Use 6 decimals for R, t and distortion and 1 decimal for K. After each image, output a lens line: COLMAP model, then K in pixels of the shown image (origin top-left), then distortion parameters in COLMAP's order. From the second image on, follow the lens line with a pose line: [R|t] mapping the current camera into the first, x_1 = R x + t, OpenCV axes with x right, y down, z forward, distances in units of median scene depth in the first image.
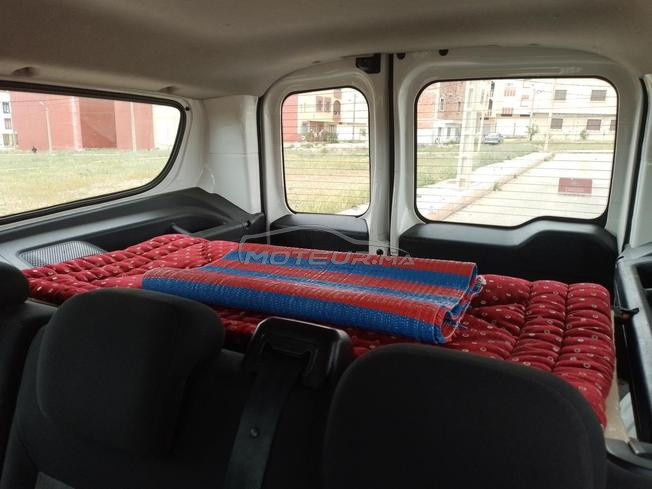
lens RADIAL K [[493.2, 0, 323.3], [0, 493.2, 245.2], [0, 0, 1]] dist [0.073326, -0.100085]
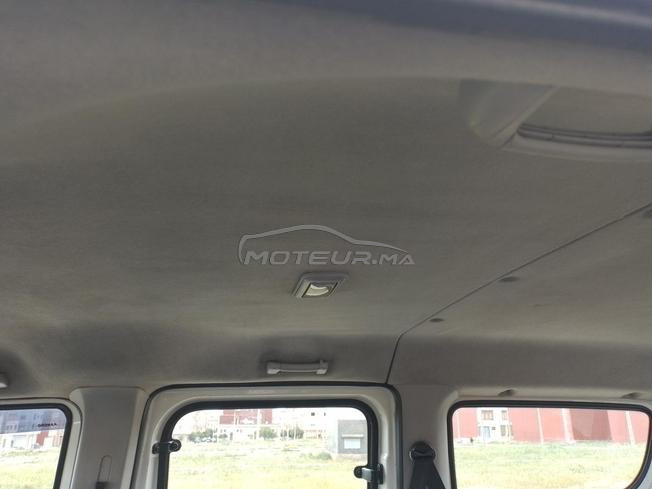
lens RADIAL K [[493.2, 0, 323.3], [0, 493.2, 245.2], [0, 0, 1]] dist [0.073326, -0.100085]
pose [[0.635527, -0.259281, -0.727240, 0.103405], [-0.168742, 0.872509, -0.458535, 0.006391], [0.753413, 0.414127, 0.510752, -0.139323]]
